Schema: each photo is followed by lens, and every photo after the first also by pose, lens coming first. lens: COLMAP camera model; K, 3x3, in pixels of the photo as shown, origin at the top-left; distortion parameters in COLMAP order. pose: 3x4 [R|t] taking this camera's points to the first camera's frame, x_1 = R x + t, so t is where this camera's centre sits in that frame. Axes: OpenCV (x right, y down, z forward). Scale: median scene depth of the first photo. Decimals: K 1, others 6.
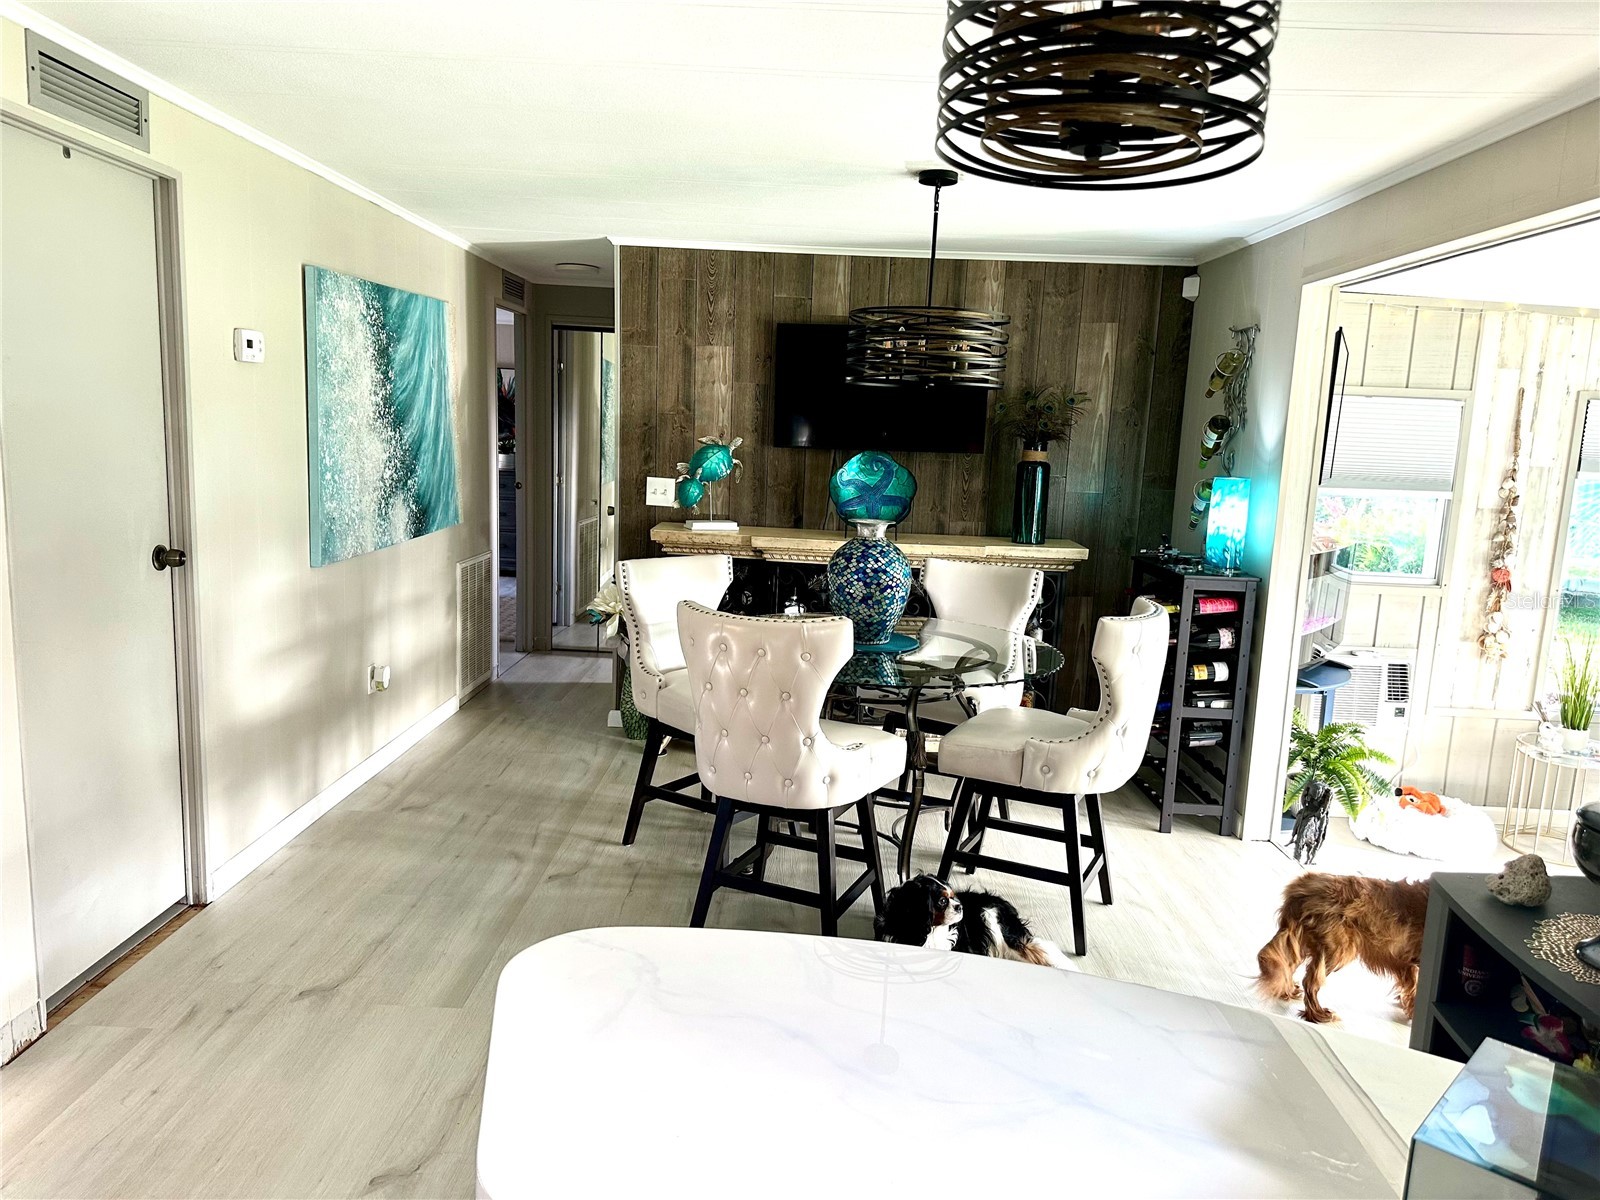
lens RADIAL K [[1130.9, 0, 796.7], [0, 1130.9, 603.8], [0, 0, 1]] dist [-0.003051, -0.000589]
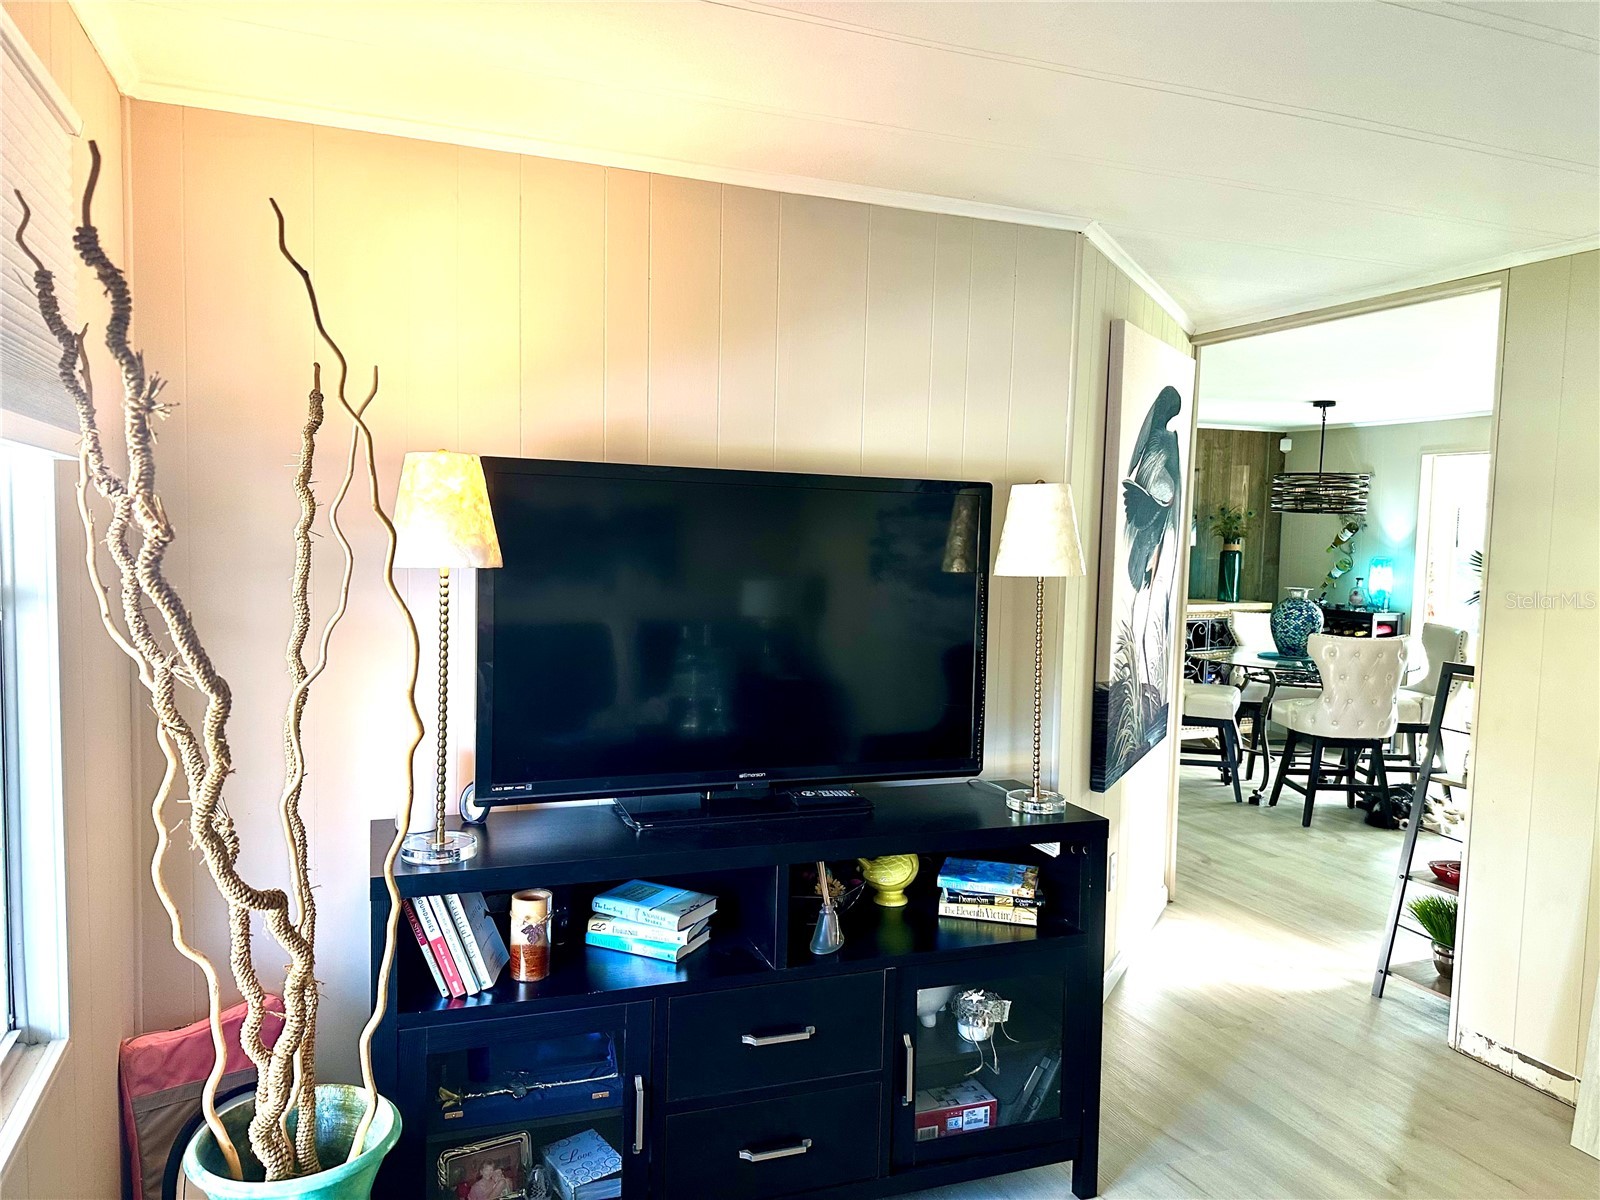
lens RADIAL K [[1130.9, 0, 800.5], [0, 1130.9, 599.3], [0, 0, 1]] dist [-0.003051, -0.000589]
pose [[0.922535, -0.048984, 0.382793, -0.966153], [0.077922, 0.995125, -0.060453, -0.006227], [-0.377966, 0.085598, 0.921854, -0.254383]]
